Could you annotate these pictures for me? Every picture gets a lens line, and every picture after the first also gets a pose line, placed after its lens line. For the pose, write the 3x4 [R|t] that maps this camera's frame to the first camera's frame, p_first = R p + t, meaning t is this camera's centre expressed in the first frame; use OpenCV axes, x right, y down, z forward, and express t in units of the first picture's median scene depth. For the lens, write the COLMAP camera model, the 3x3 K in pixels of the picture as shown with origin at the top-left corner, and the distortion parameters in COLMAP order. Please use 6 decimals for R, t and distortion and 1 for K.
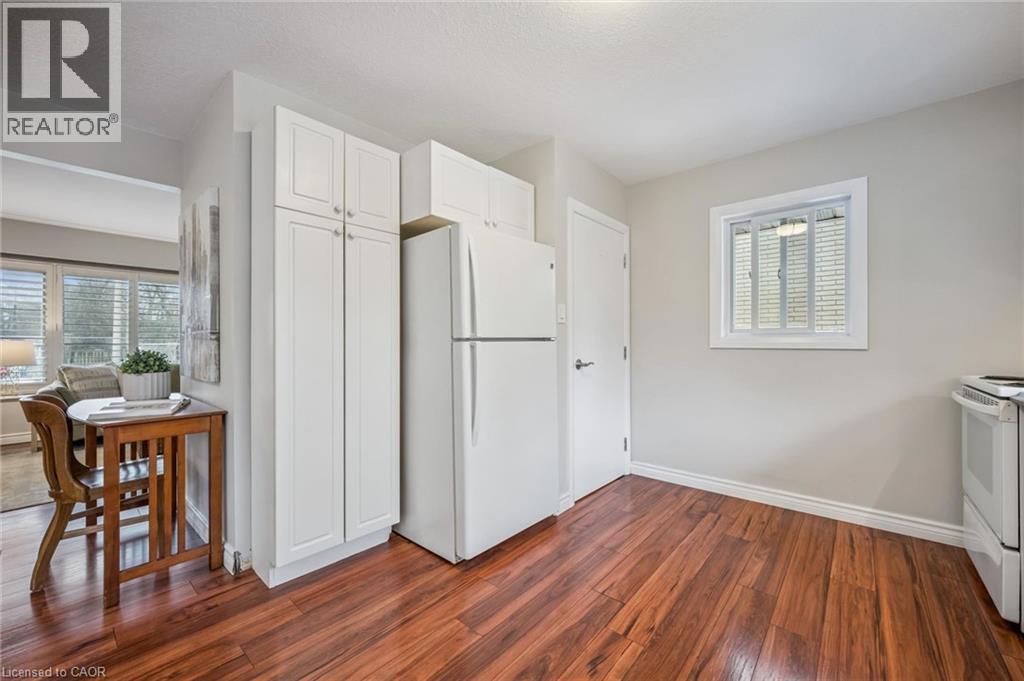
lens RADIAL K [[403.1, 0, 518.2], [0, 403.1, 343.4], [0, 0, 1]] dist [0.001007, -0.000257]
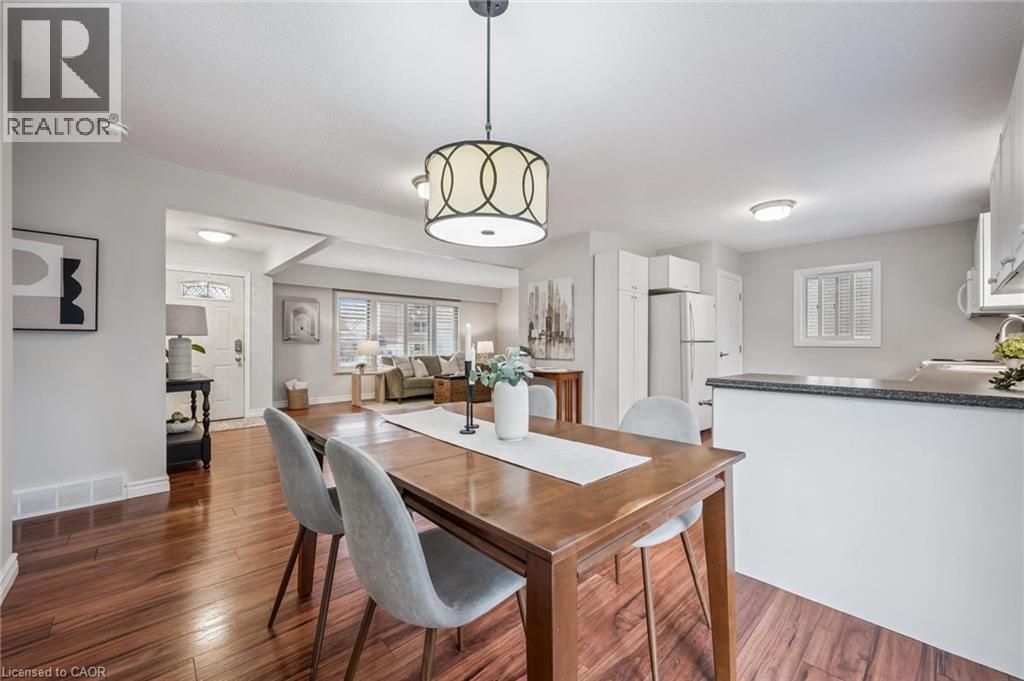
lens RADIAL K [[403.1, 0, 518.2], [0, 403.1, 343.4], [0, 0, 1]] dist [0.001007, -0.000257]
pose [[0.994087, 0.004057, -0.108511, -0.703777], [-0.004256, 0.999990, -0.001608, 0.006932], [0.108503, 0.002060, 0.994094, -1.183506]]
